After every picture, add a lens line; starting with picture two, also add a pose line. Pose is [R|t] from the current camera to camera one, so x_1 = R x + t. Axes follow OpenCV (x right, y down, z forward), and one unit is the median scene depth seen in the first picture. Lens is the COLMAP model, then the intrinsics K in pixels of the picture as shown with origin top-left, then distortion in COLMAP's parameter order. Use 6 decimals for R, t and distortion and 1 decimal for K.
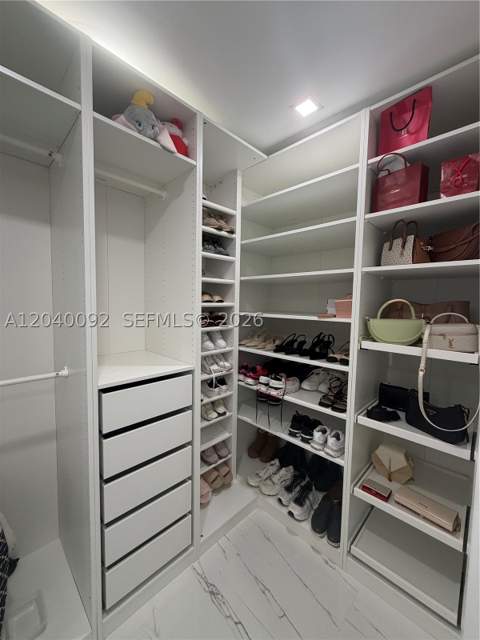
lens RADIAL K [[254.2, 0, 240.0], [0, 254.2, 320.0], [0, 0, 1]] dist [-0.000079, -0.000161]
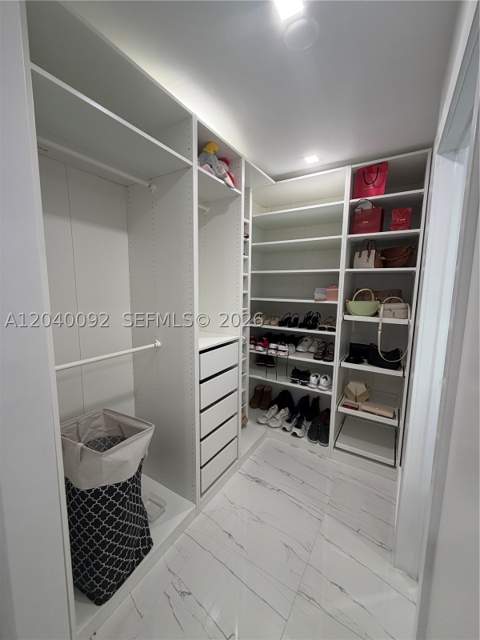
lens RADIAL K [[254.2, 0, 240.0], [0, 254.2, 320.0], [0, 0, 1]] dist [-0.000079, -0.000161]
pose [[0.975991, -0.035101, 0.214963, -0.468693], [0.020617, 0.997386, 0.069256, -0.010458], [-0.216832, -0.063161, 0.974163, -0.385485]]
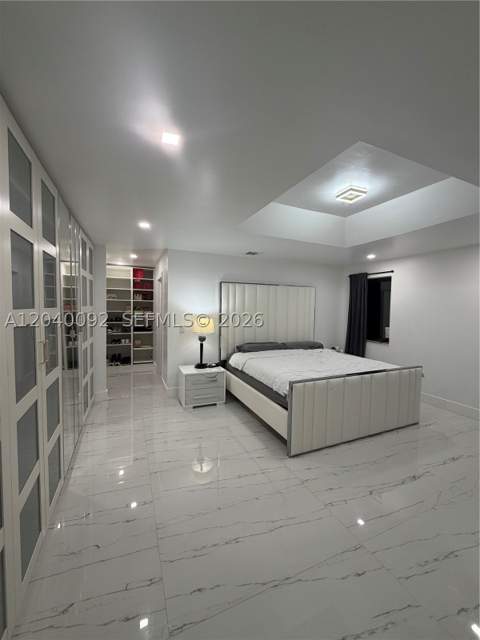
lens RADIAL K [[254.2, 0, 240.0], [0, 254.2, 320.0], [0, 0, 1]] dist [-0.000079, -0.000161]
pose [[0.365121, -0.059324, 0.929068, -2.932157], [0.049533, 0.997792, 0.044247, 0.051536], [-0.929641, 0.029864, 0.367254, -2.352875]]
